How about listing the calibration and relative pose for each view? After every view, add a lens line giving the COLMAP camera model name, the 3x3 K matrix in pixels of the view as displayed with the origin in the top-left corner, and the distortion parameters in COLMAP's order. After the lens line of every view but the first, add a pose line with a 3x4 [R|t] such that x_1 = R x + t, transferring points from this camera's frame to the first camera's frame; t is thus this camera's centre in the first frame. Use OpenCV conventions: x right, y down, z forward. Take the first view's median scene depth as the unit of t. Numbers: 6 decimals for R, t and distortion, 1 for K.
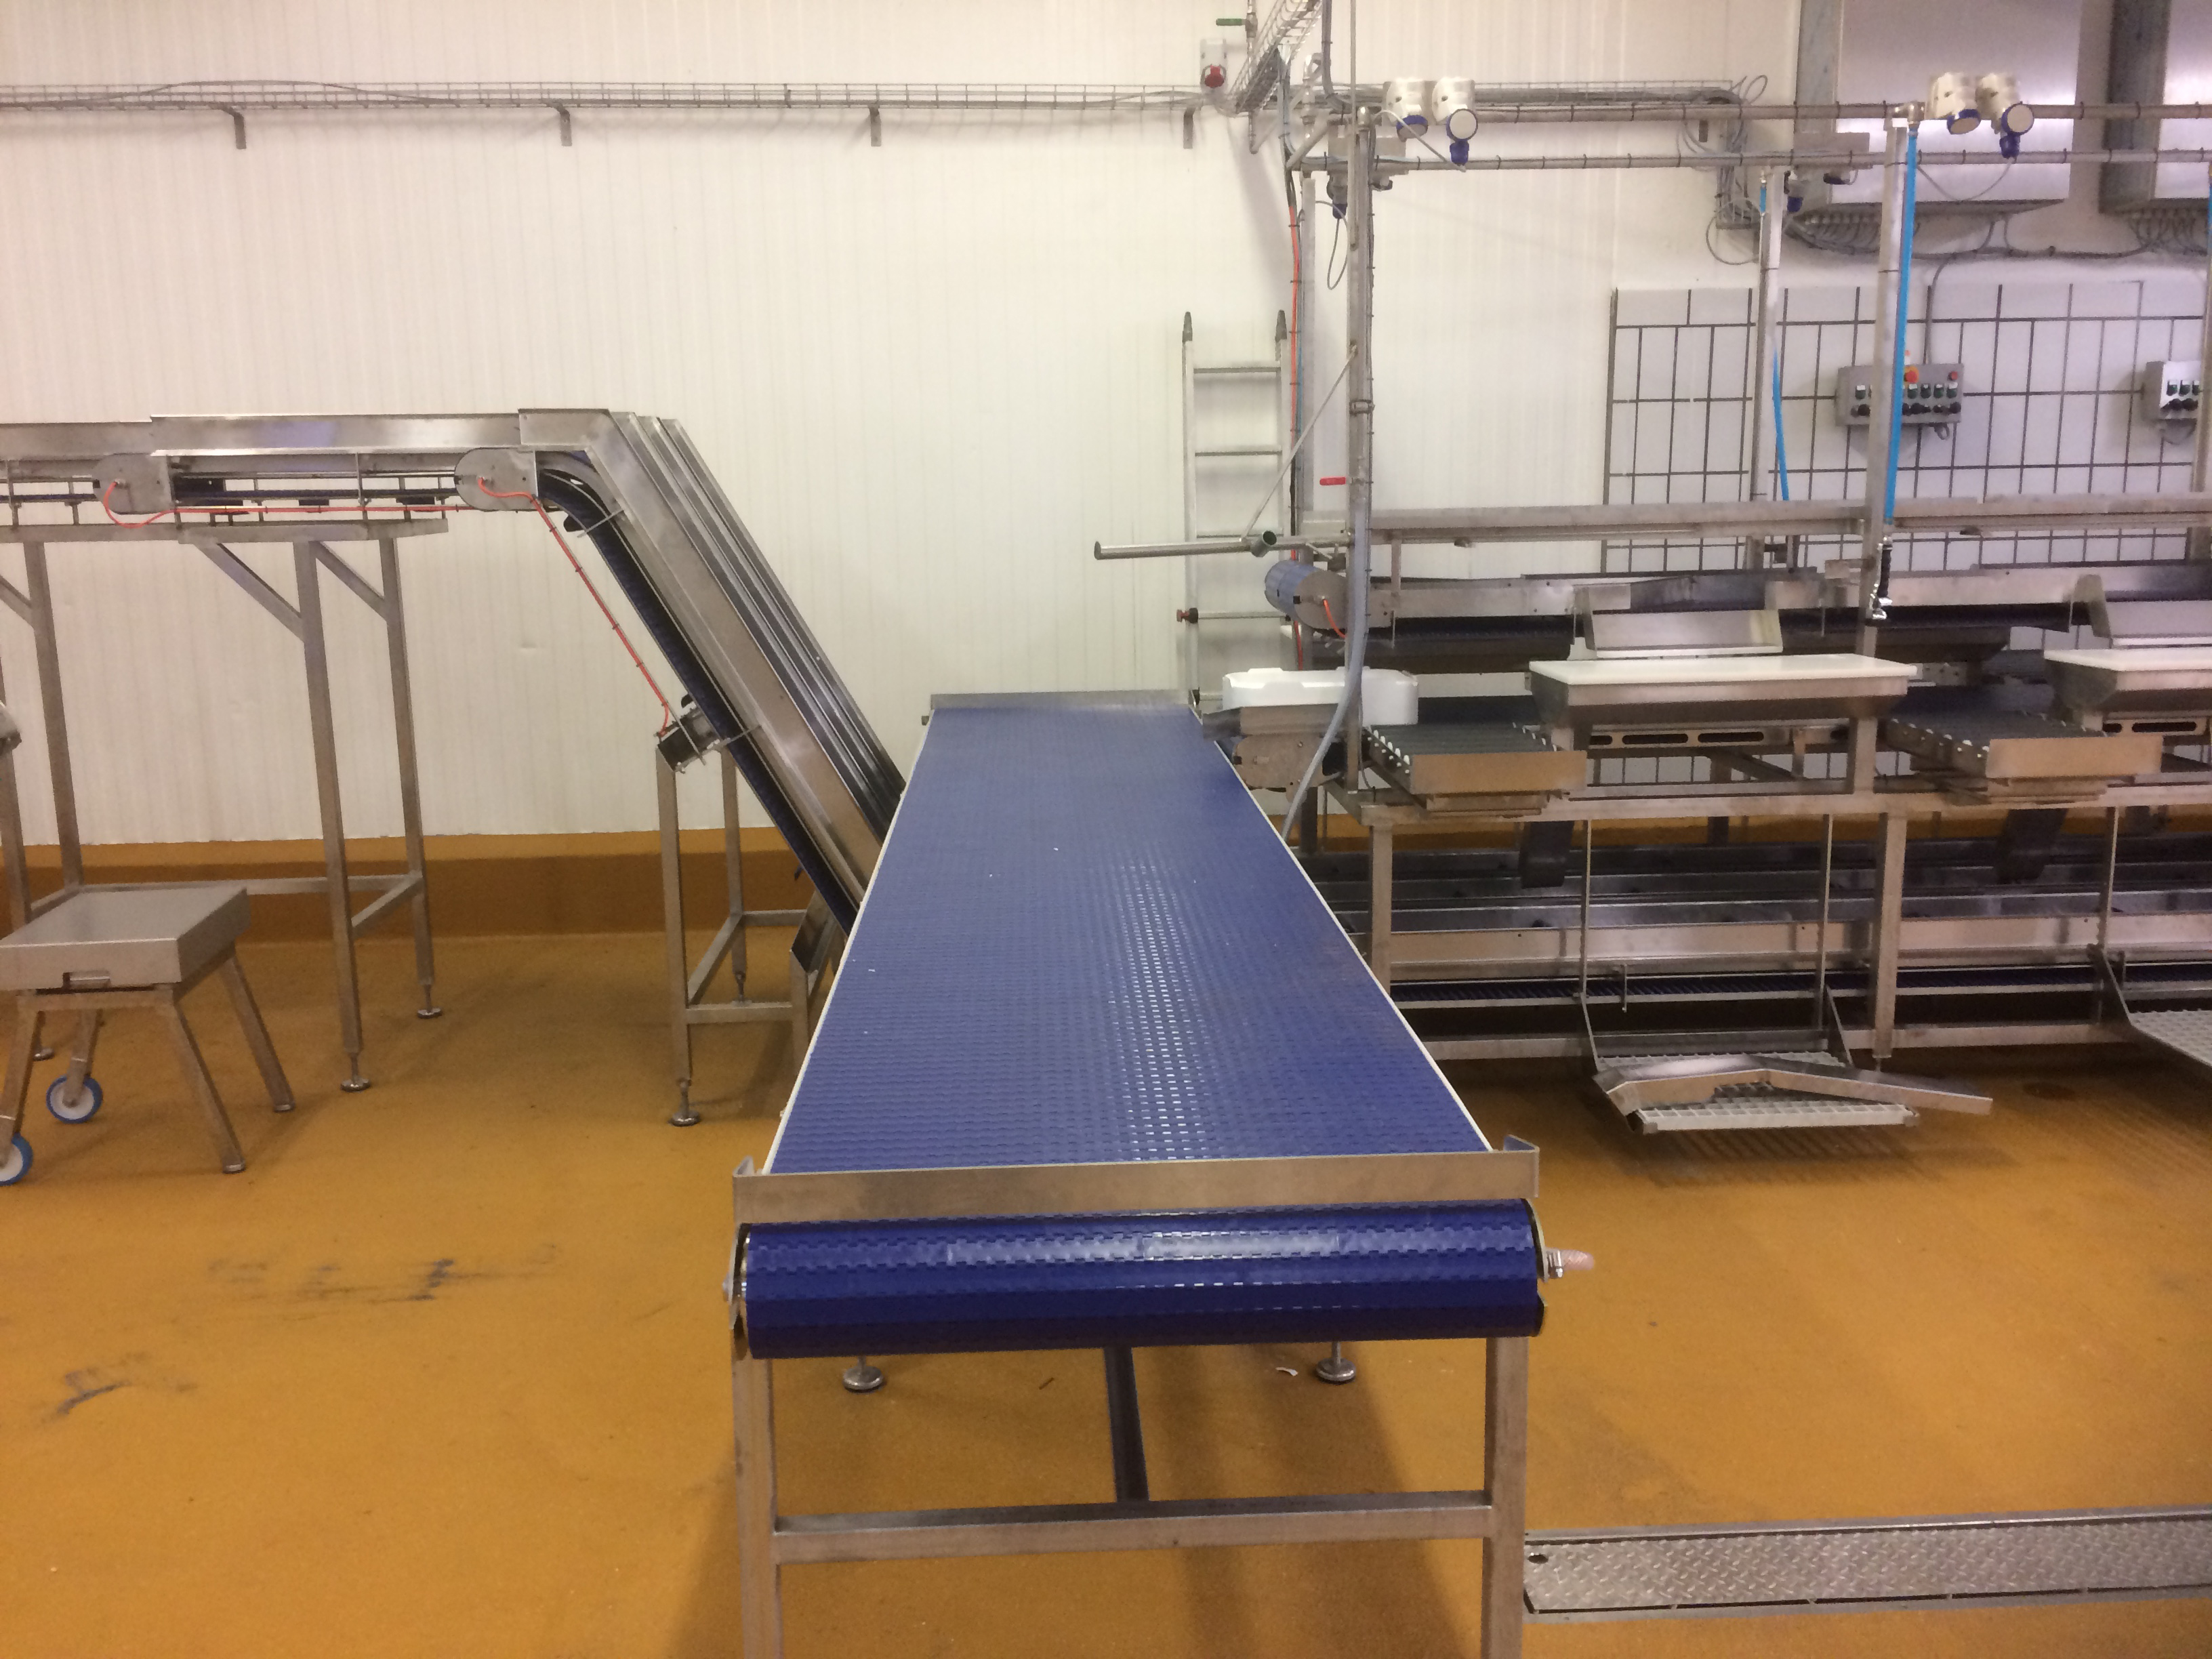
lens RADIAL K [[1899.6, 0, 1110.9], [0, 1899.6, 817.6], [0, 0, 1]] dist [0.083657, -0.107705]
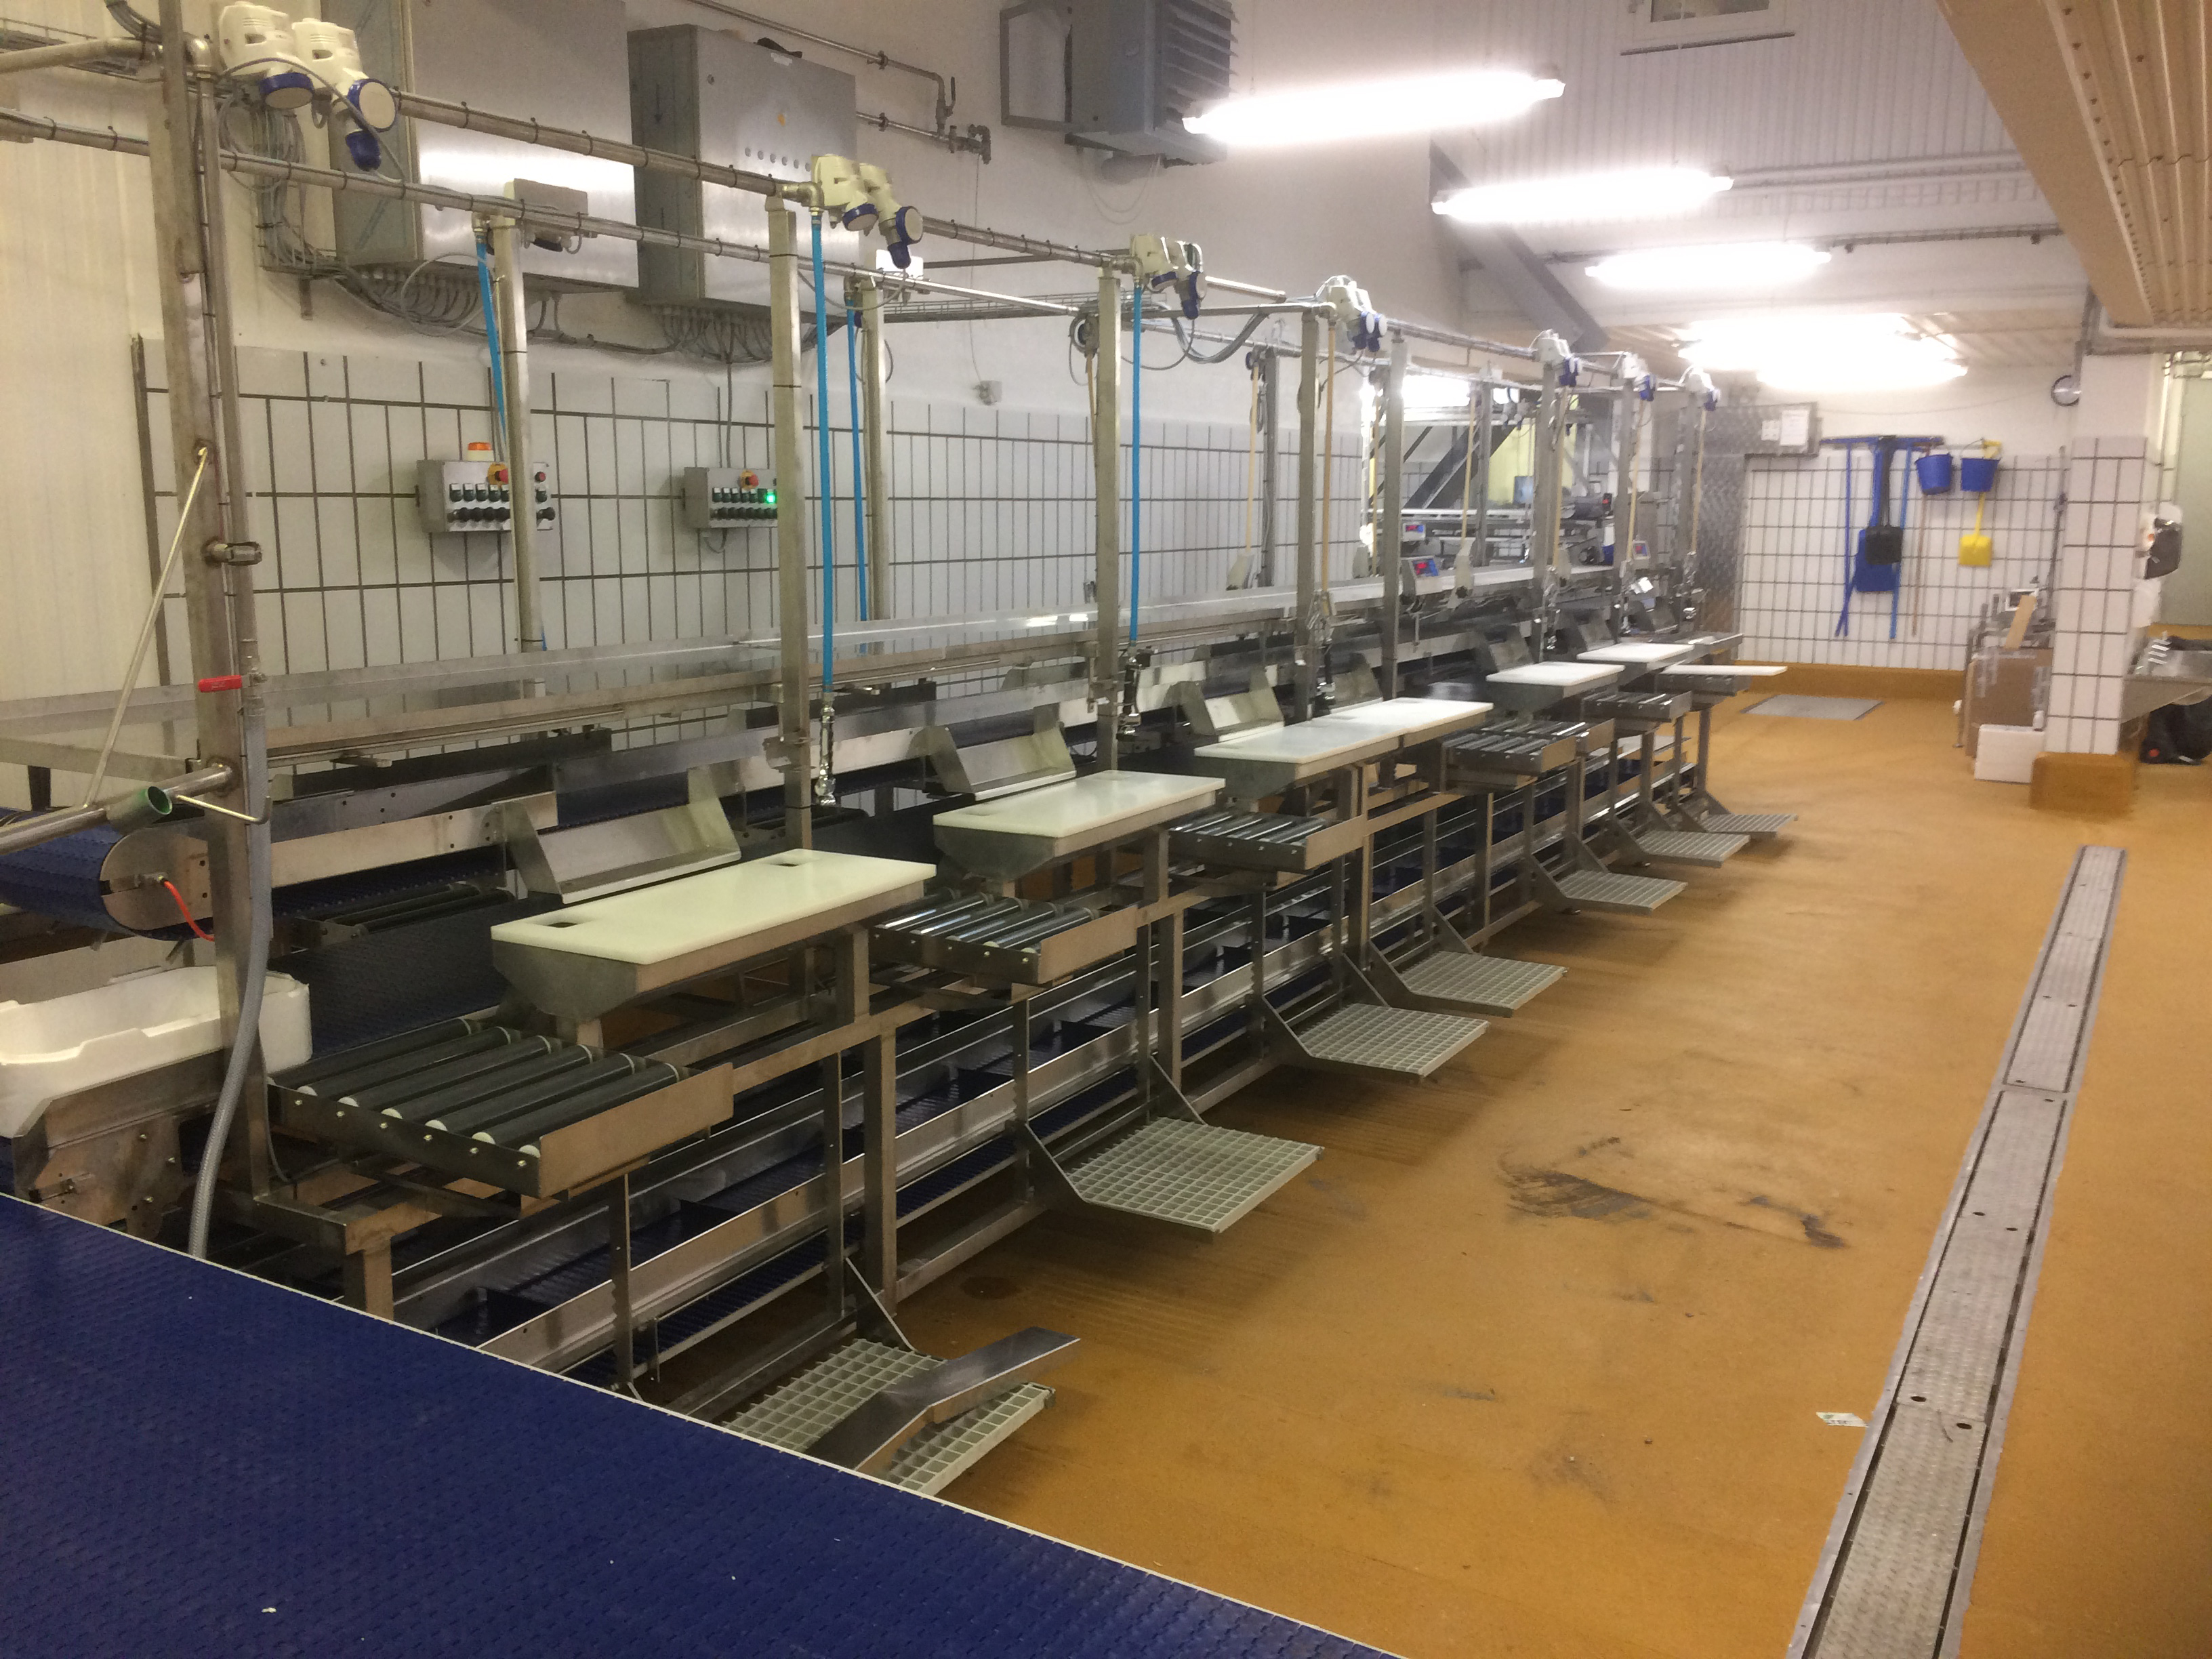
lens RADIAL K [[1899.6, 0, 1143.1], [0, 1899.6, 835.9], [0, 0, 1]] dist [0.083657, -0.107705]
pose [[0.519677, -0.134598, 0.843694, -0.174386], [0.137404, 0.987825, 0.072957, -0.098364], [-0.843241, 0.078013, 0.531844, 0.336668]]
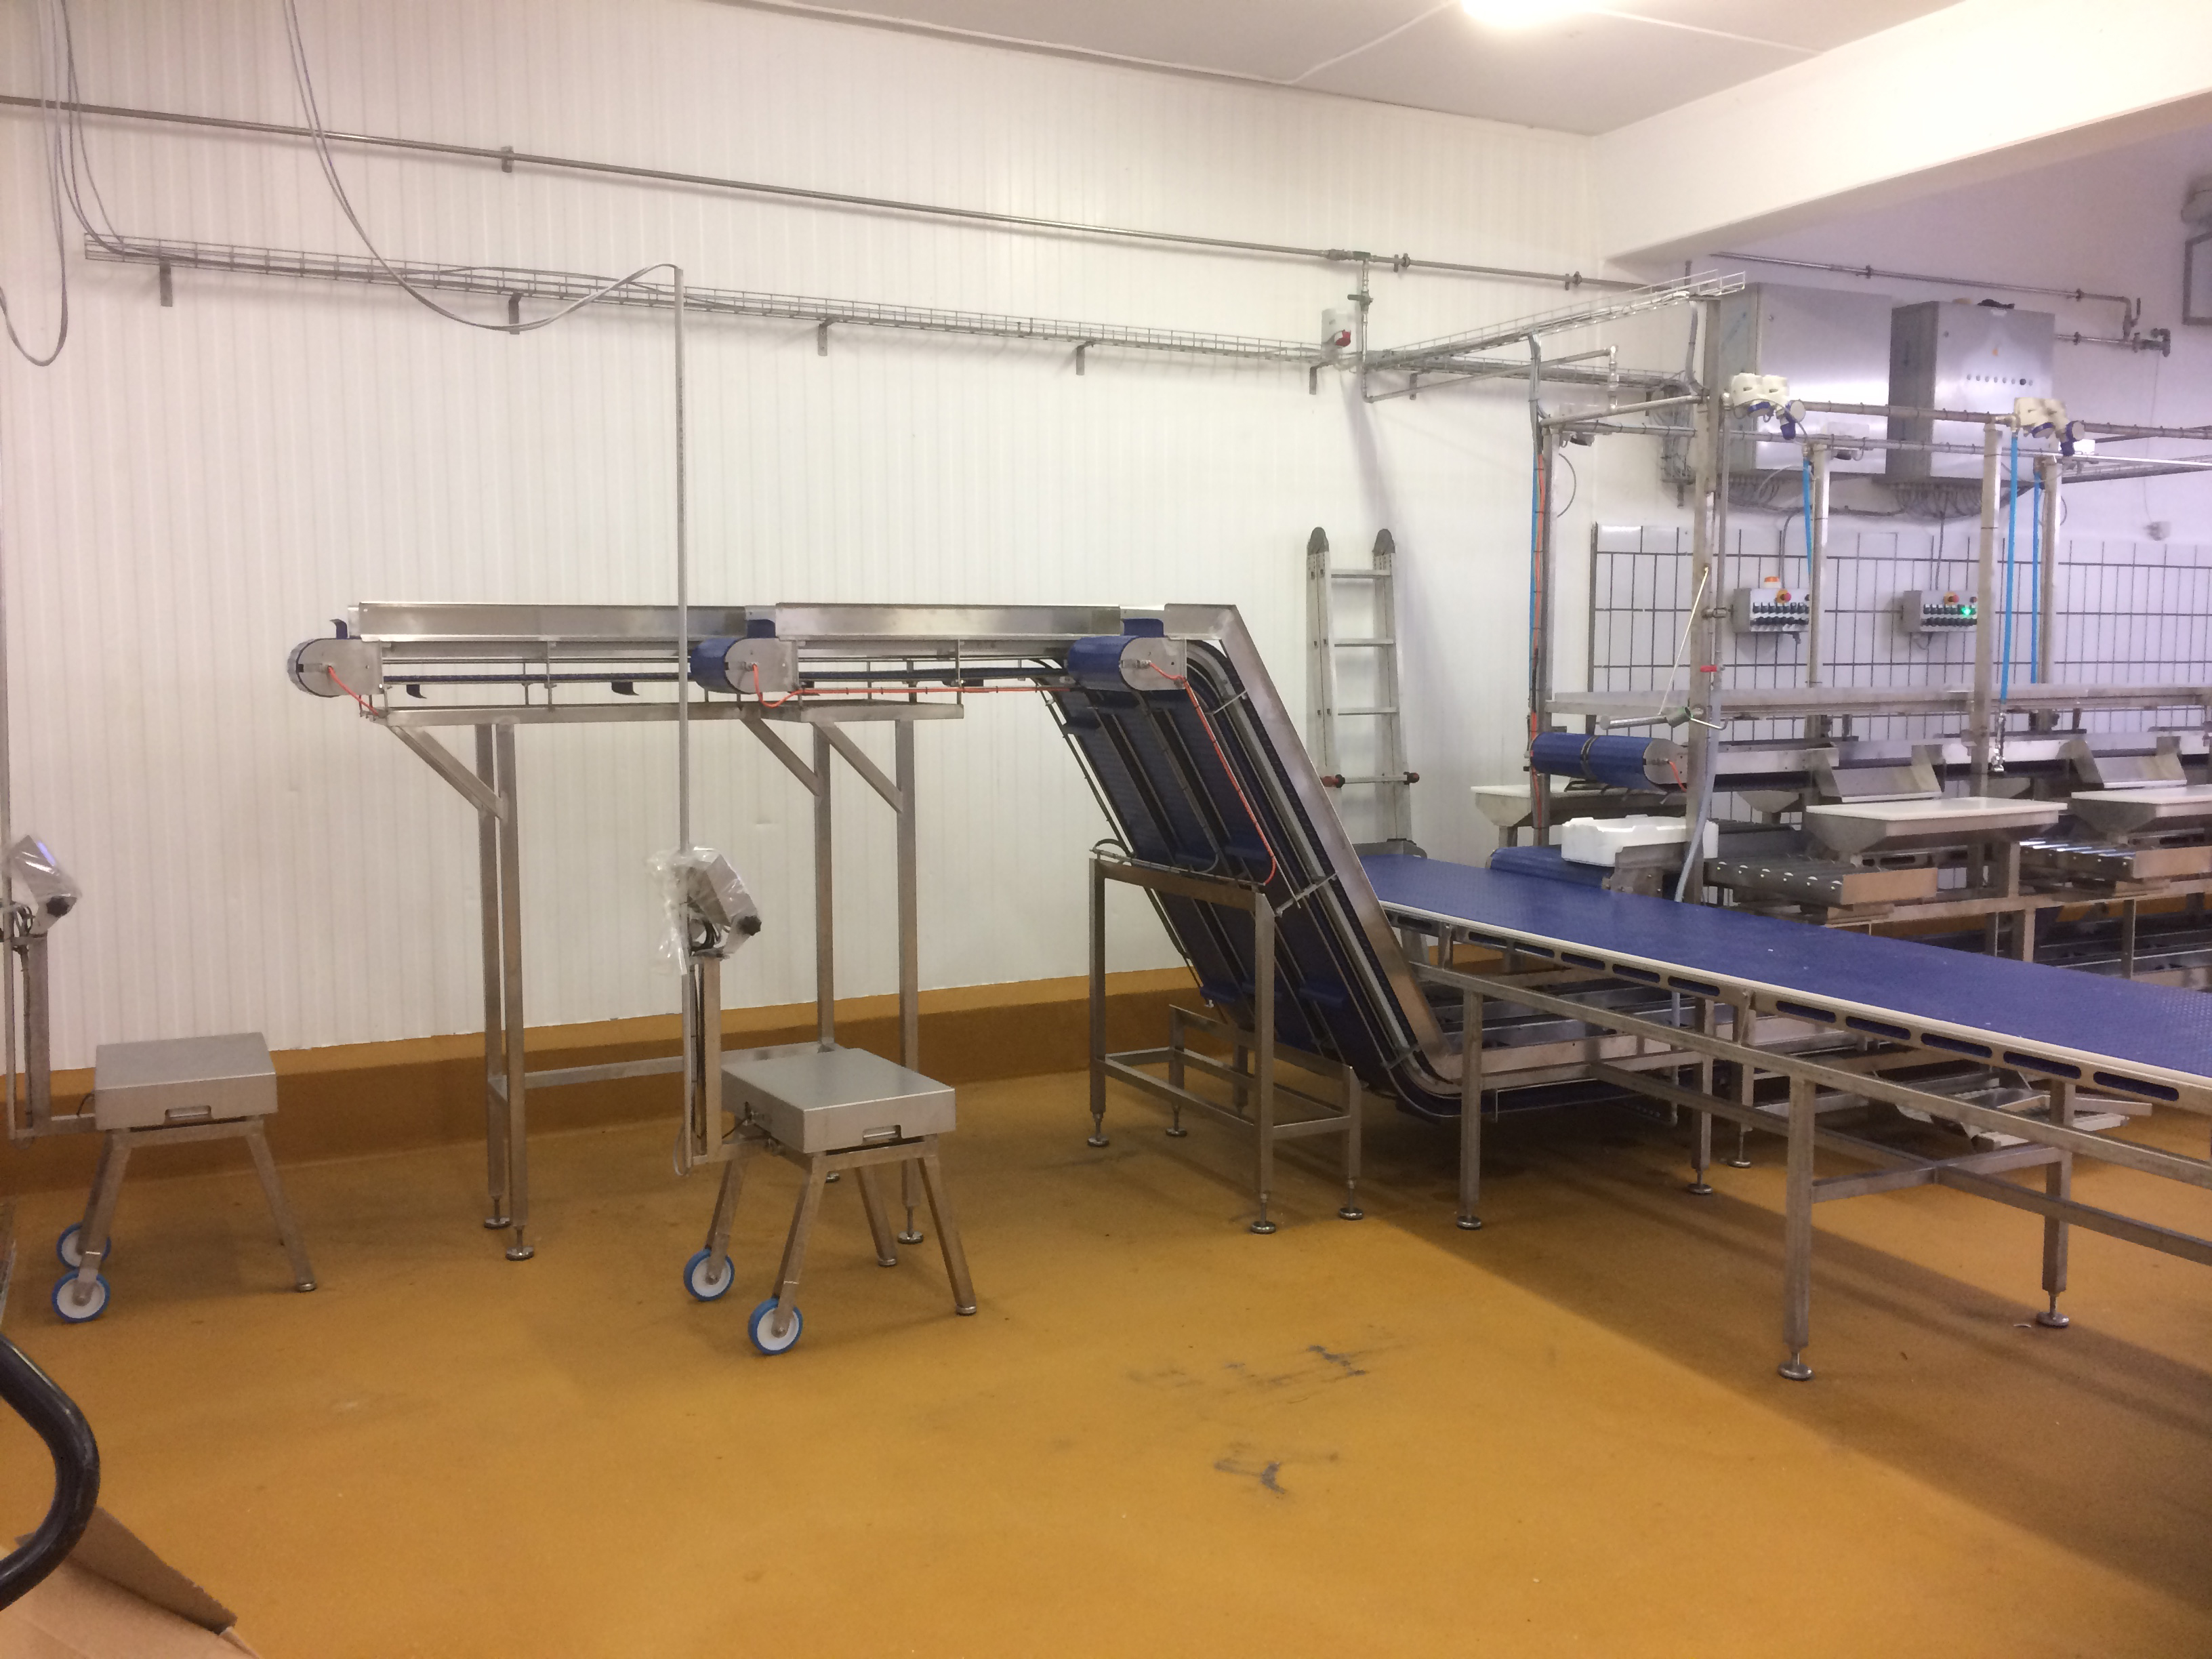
lens RADIAL K [[1899.6, 0, 1102.8], [0, 1899.6, 816.5], [0, 0, 1]] dist [0.083657, -0.107705]
pose [[0.912306, -0.022821, 0.408873, -0.579293], [0.062467, 0.994516, -0.083874, 0.004430], [-0.404716, 0.102060, 0.908729, -0.001983]]
